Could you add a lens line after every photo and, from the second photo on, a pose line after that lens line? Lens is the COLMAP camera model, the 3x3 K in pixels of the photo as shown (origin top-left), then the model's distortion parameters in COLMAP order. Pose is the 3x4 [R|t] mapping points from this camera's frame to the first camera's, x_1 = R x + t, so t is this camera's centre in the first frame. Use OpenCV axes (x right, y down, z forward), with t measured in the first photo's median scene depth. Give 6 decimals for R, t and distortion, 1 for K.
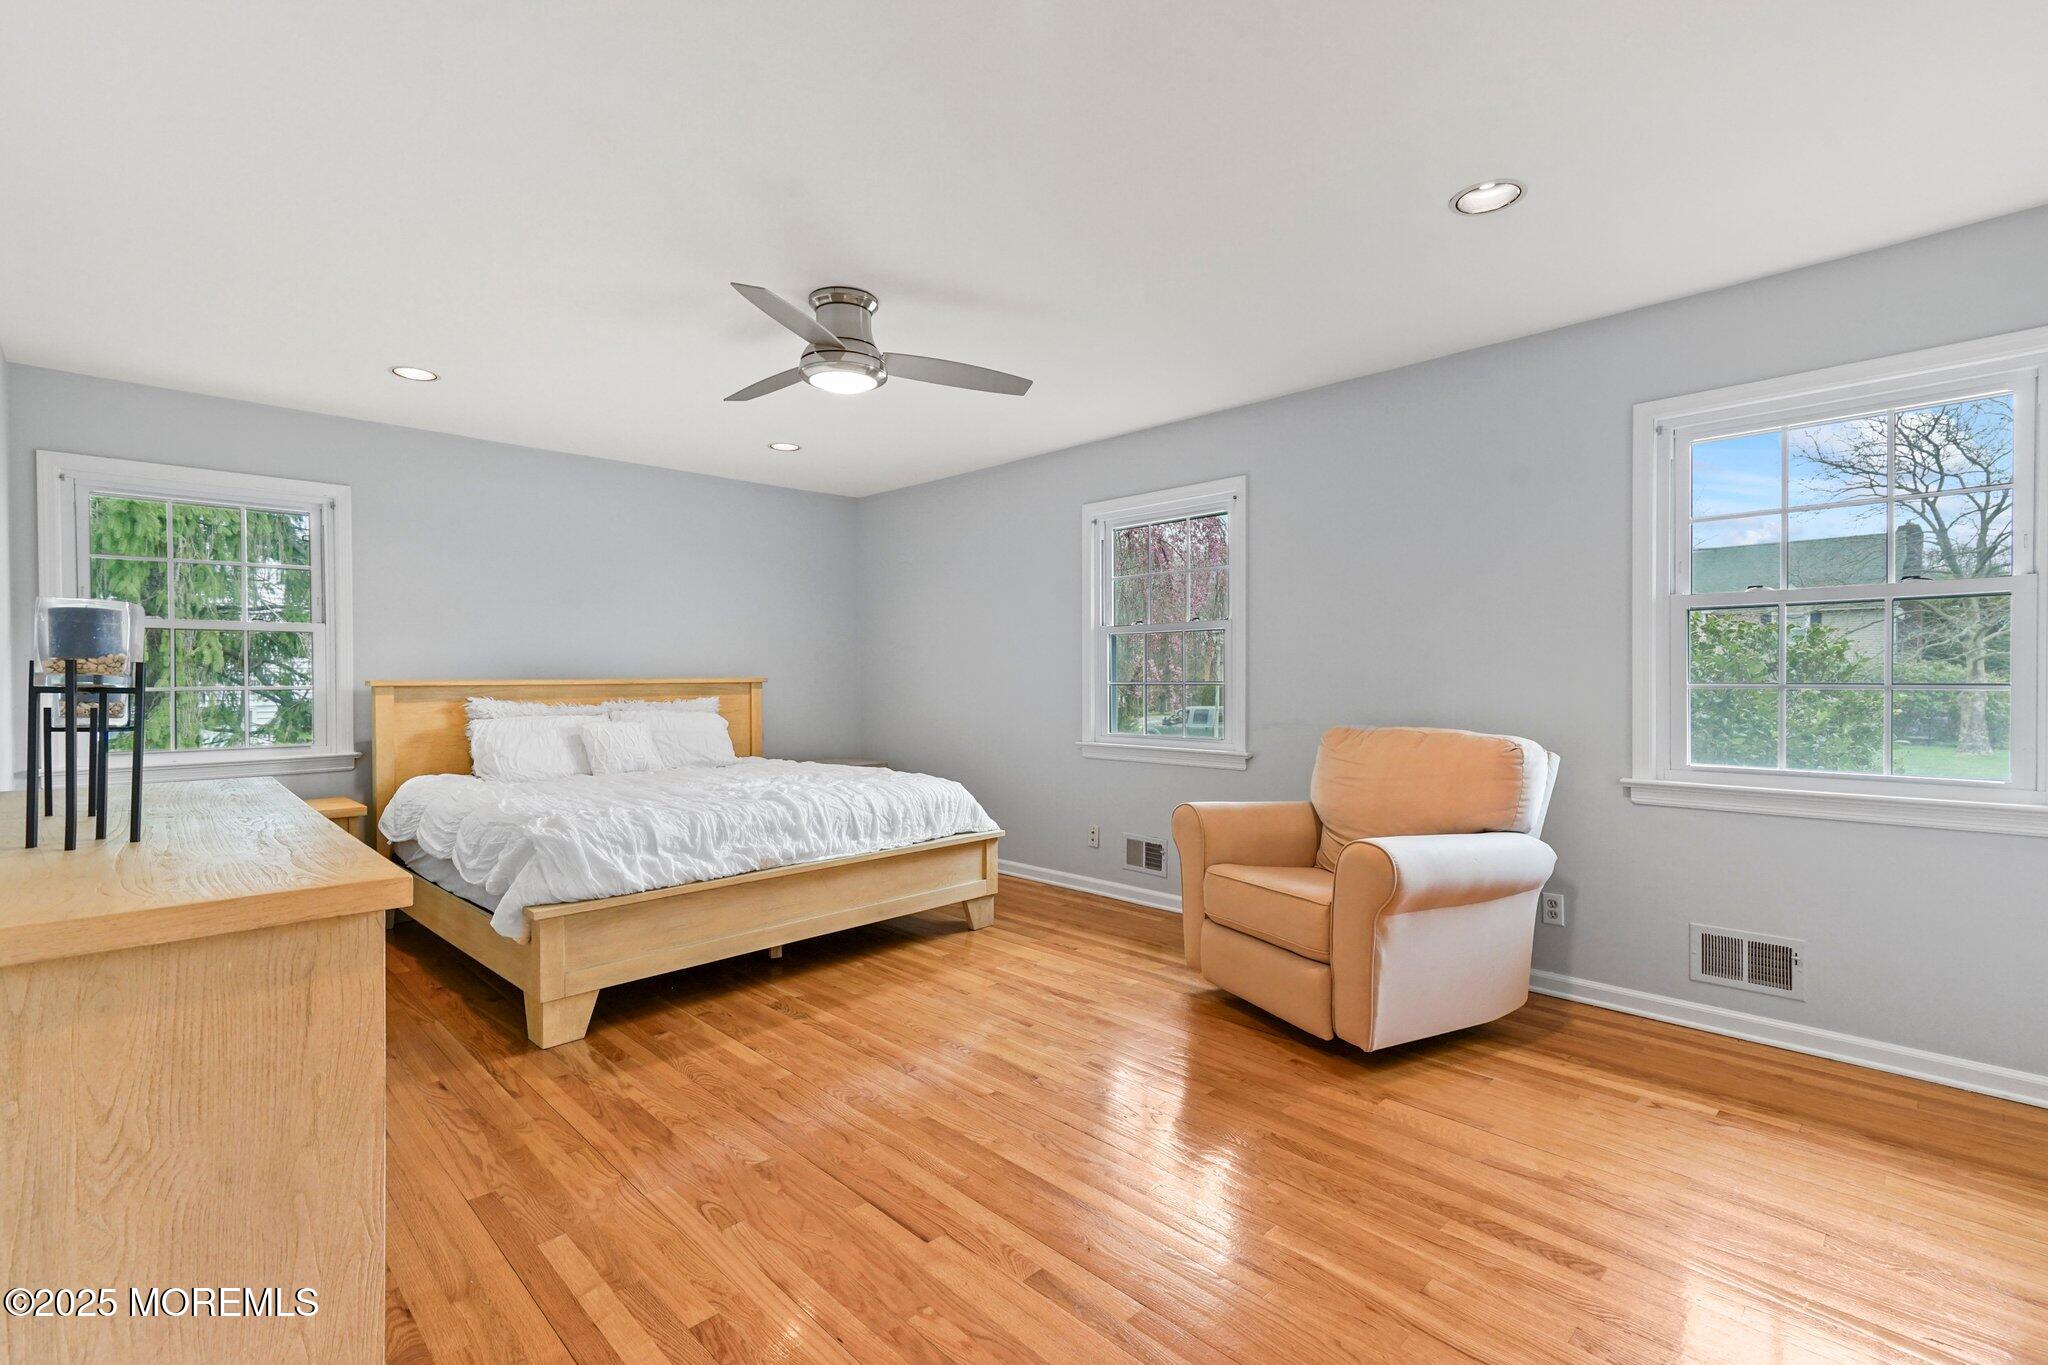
lens RADIAL K [[922.1, 0, 1019.1], [0, 922.1, 678.9], [0, 0, 1]] dist [0.016560, 0.000310]
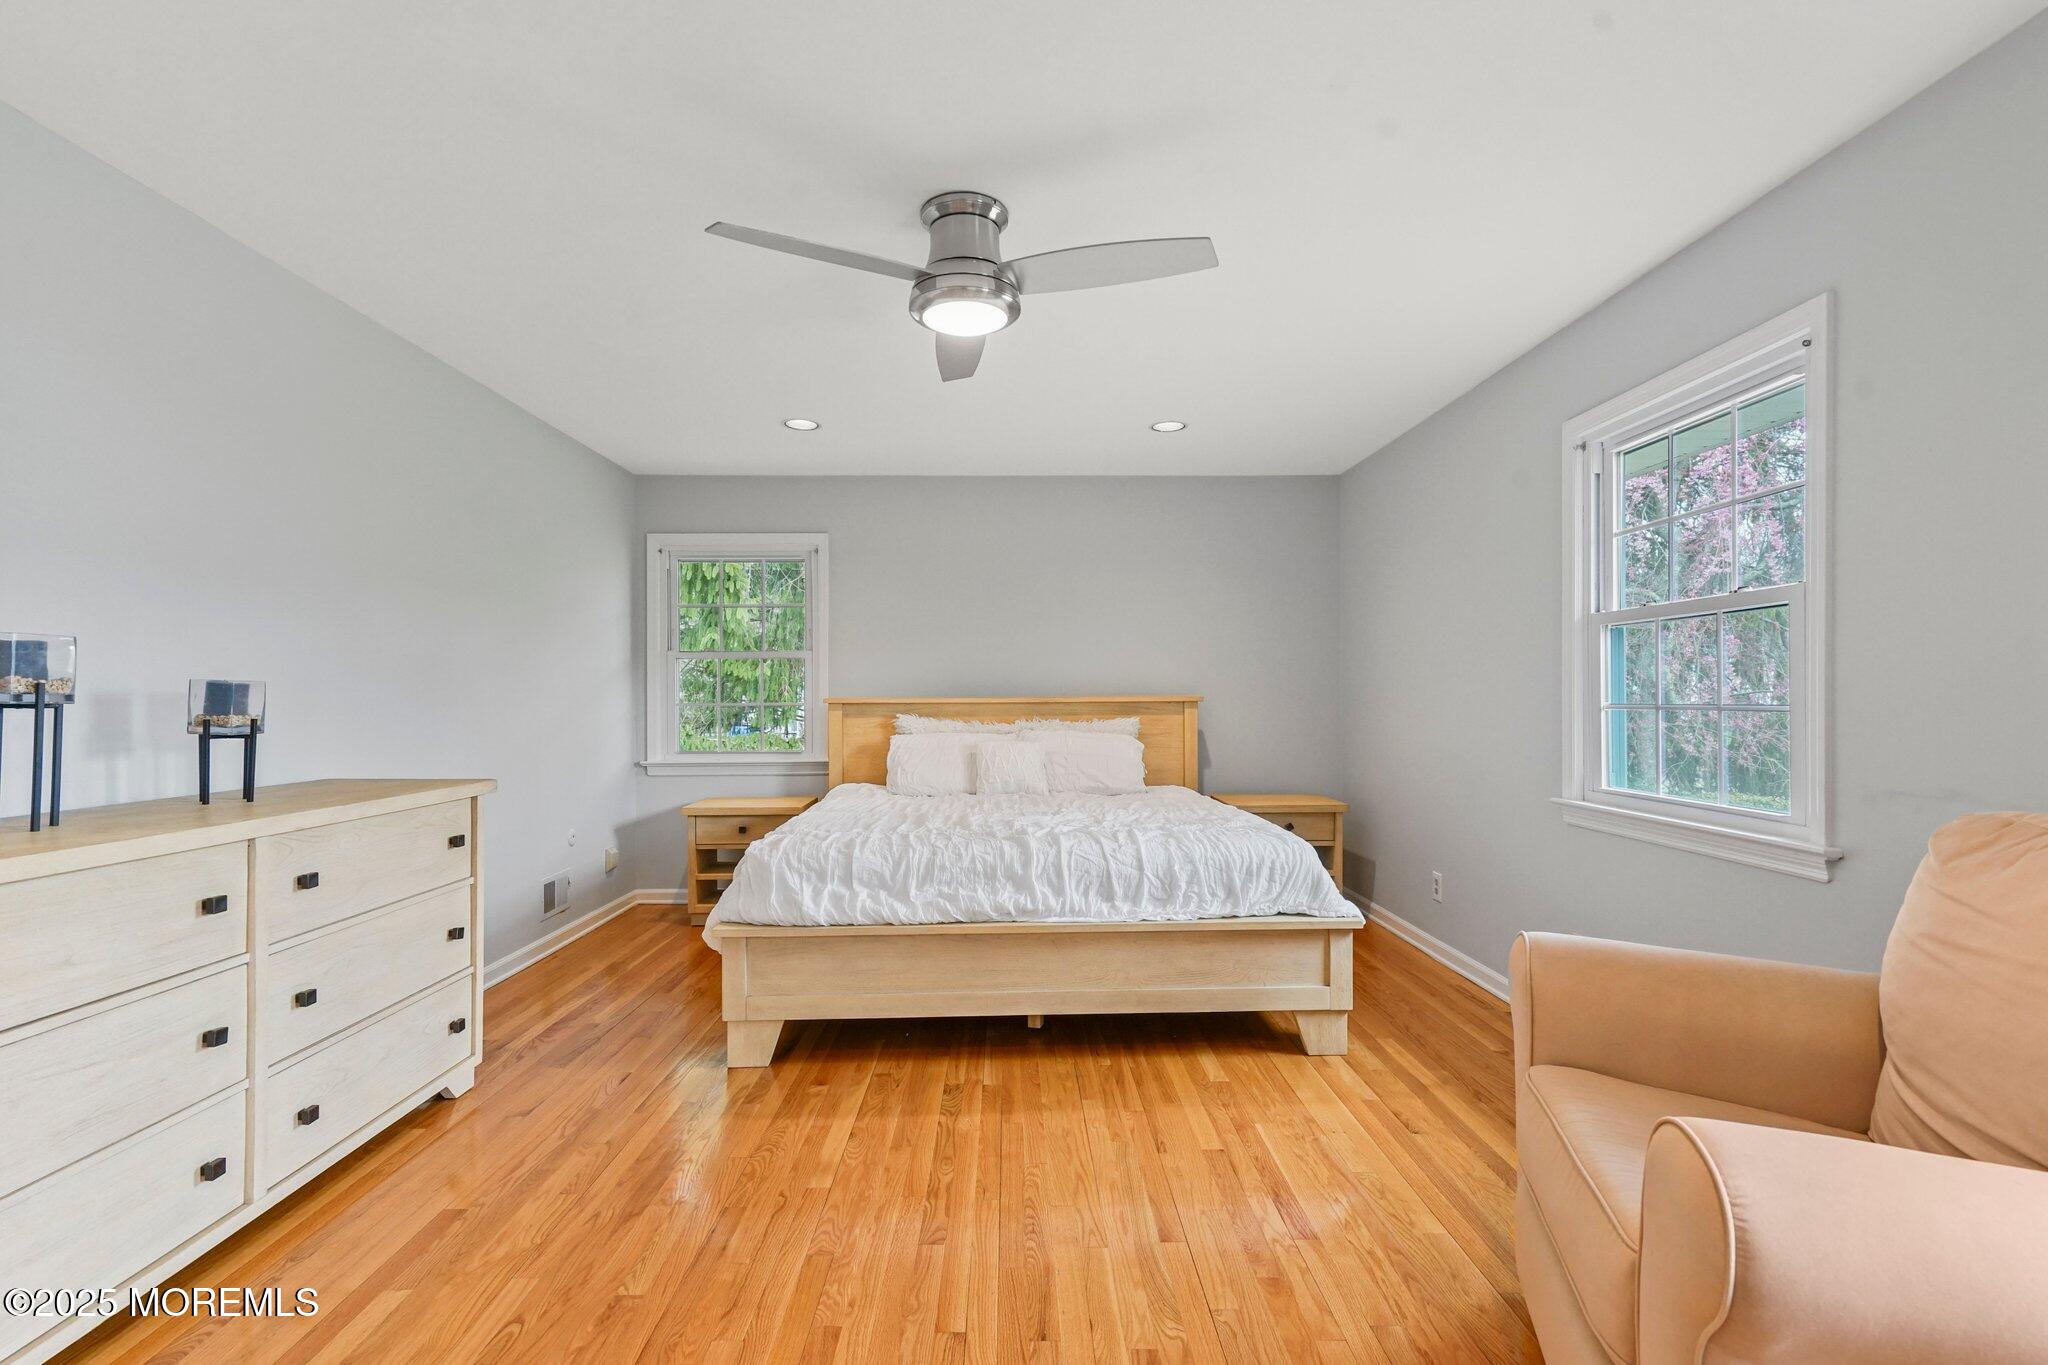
lens RADIAL K [[923.9, 0, 1027.1], [0, 923.9, 694.4], [0, 0, 1]] dist [0.015112, 0.000016]
pose [[0.729593, -0.000396, -0.683882, 0.321945], [-0.002554, 0.999991, -0.003303, -0.000031], [0.683877, 0.004157, 0.729585, 0.390361]]
